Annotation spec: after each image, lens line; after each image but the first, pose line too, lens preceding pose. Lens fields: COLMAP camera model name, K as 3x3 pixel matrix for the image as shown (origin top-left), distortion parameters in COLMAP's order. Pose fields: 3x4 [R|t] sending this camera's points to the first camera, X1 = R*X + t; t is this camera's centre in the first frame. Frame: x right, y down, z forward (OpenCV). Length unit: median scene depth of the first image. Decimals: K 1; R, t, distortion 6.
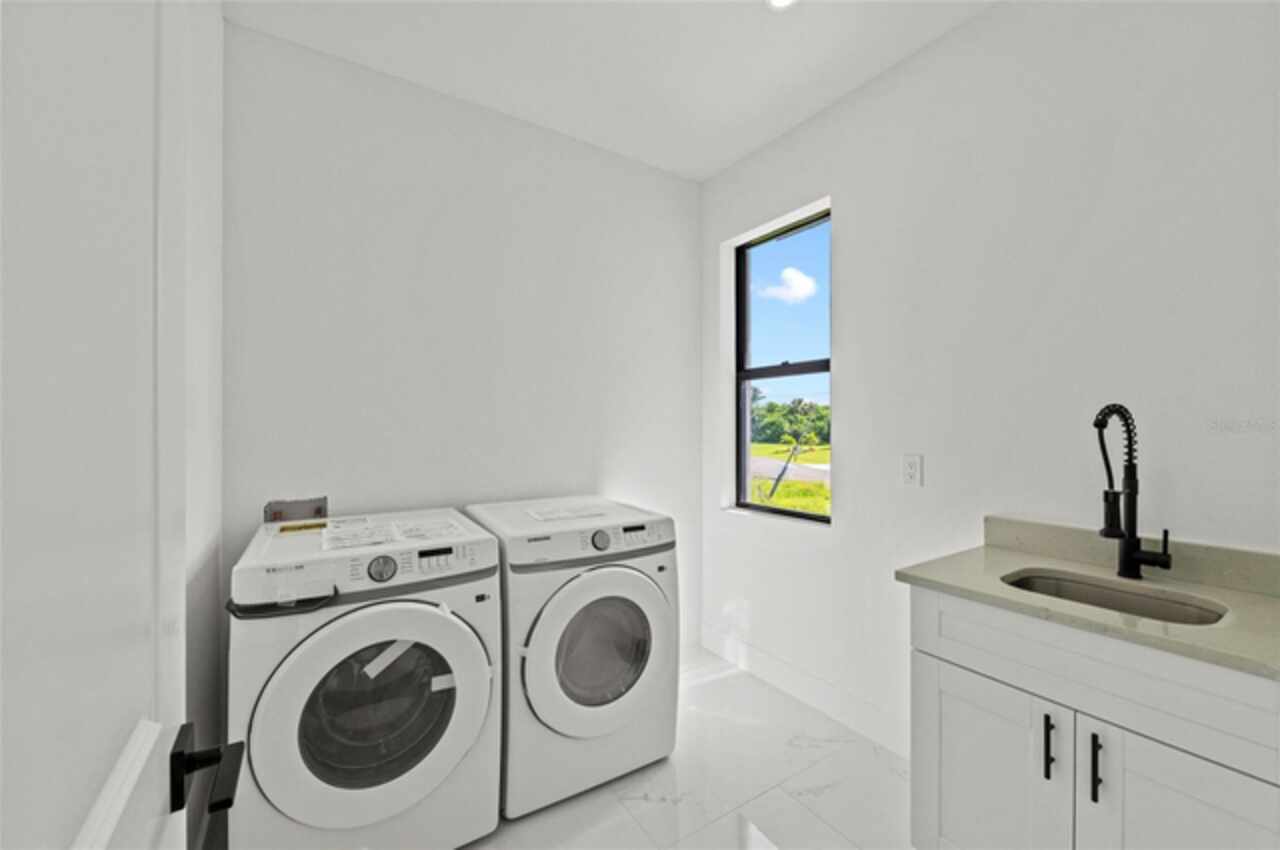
lens RADIAL K [[491.7, 0, 645.4], [0, 491.7, 428.7], [0, 0, 1]] dist [0.003540, -0.000030]
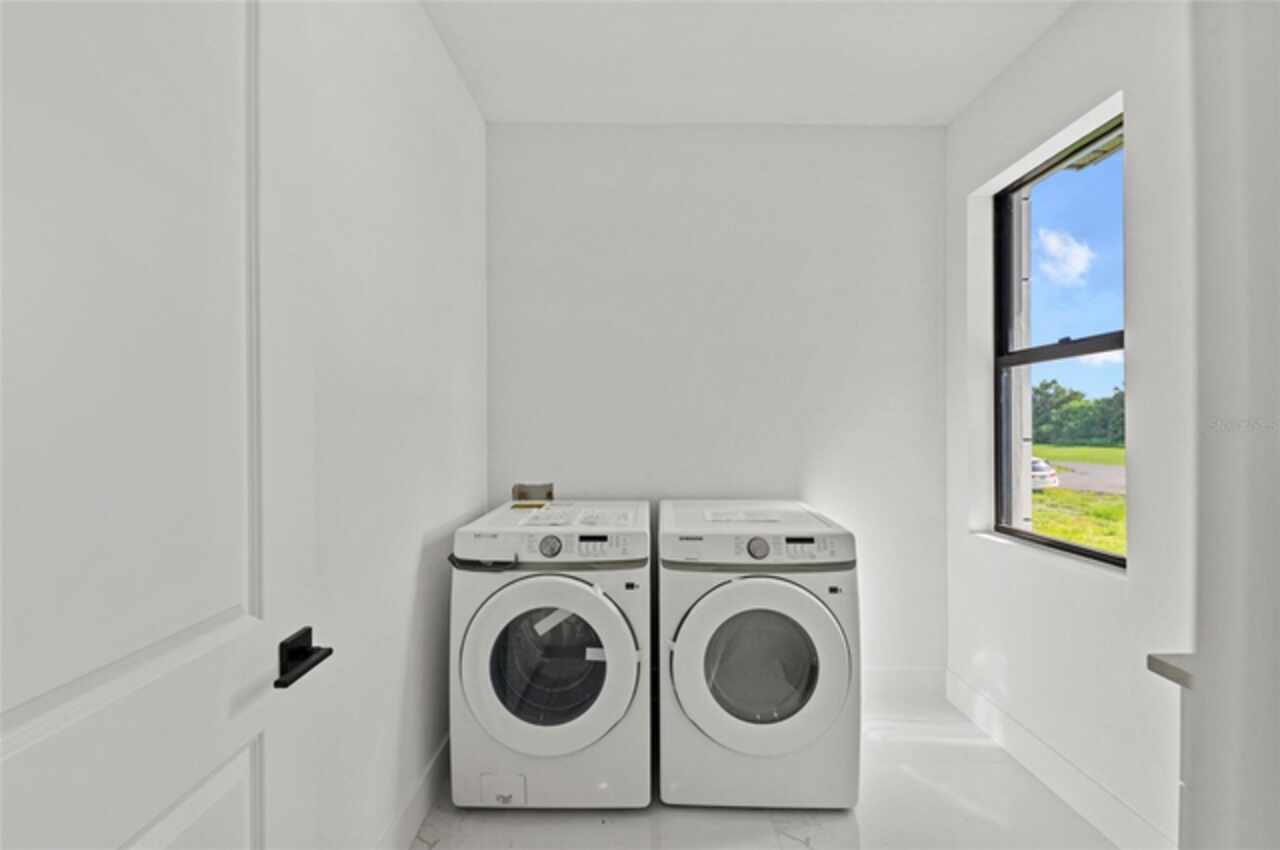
lens RADIAL K [[496.3, 0, 642.3], [0, 496.3, 427.7], [0, 0, 1]] dist [0.004880, 0.000062]
pose [[0.846266, 0.003919, -0.532747, 0.230904], [-0.003631, 0.999992, 0.001589, -0.004993], [0.532749, 0.000589, 0.846273, 0.075910]]
